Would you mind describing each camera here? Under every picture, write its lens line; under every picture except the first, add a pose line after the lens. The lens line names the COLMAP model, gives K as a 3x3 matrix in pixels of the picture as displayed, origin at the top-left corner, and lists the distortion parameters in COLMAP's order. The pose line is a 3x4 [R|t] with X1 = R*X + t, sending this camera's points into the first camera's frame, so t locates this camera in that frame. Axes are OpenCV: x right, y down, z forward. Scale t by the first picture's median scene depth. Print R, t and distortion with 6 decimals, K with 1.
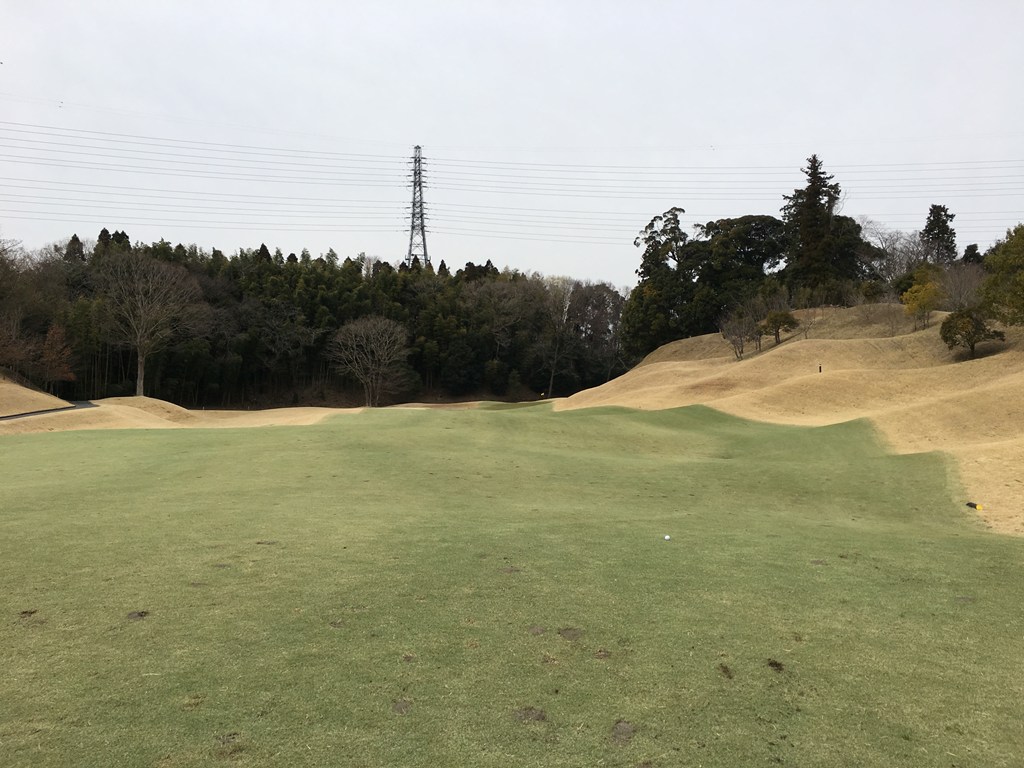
lens RADIAL K [[866.6, 0, 512.0], [0, 866.6, 384.0], [0, 0, 1]] dist [0.003360, 0.001288]
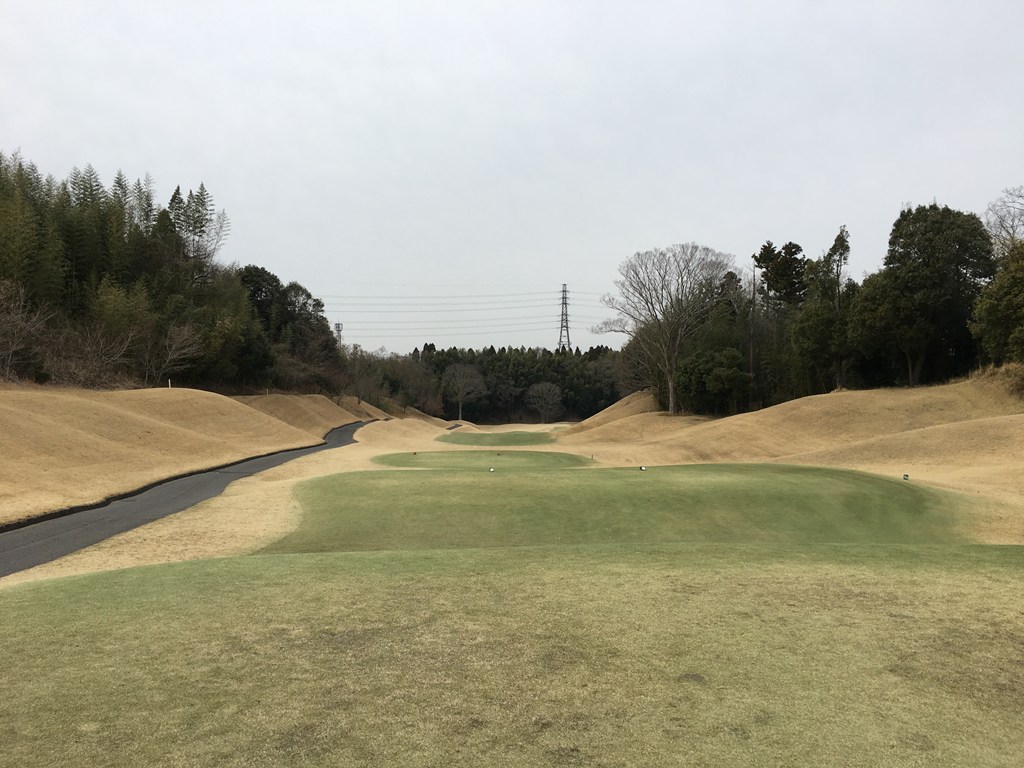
lens RADIAL K [[866.6, 0, 512.0], [0, 866.6, 384.0], [0, 0, 1]] dist [0.003360, 0.001288]
pose [[0.987032, 0.001805, -0.160516, 0.093249], [-0.002477, 0.999989, -0.003986, -0.055534], [0.160507, 0.004332, 0.987025, -1.006134]]
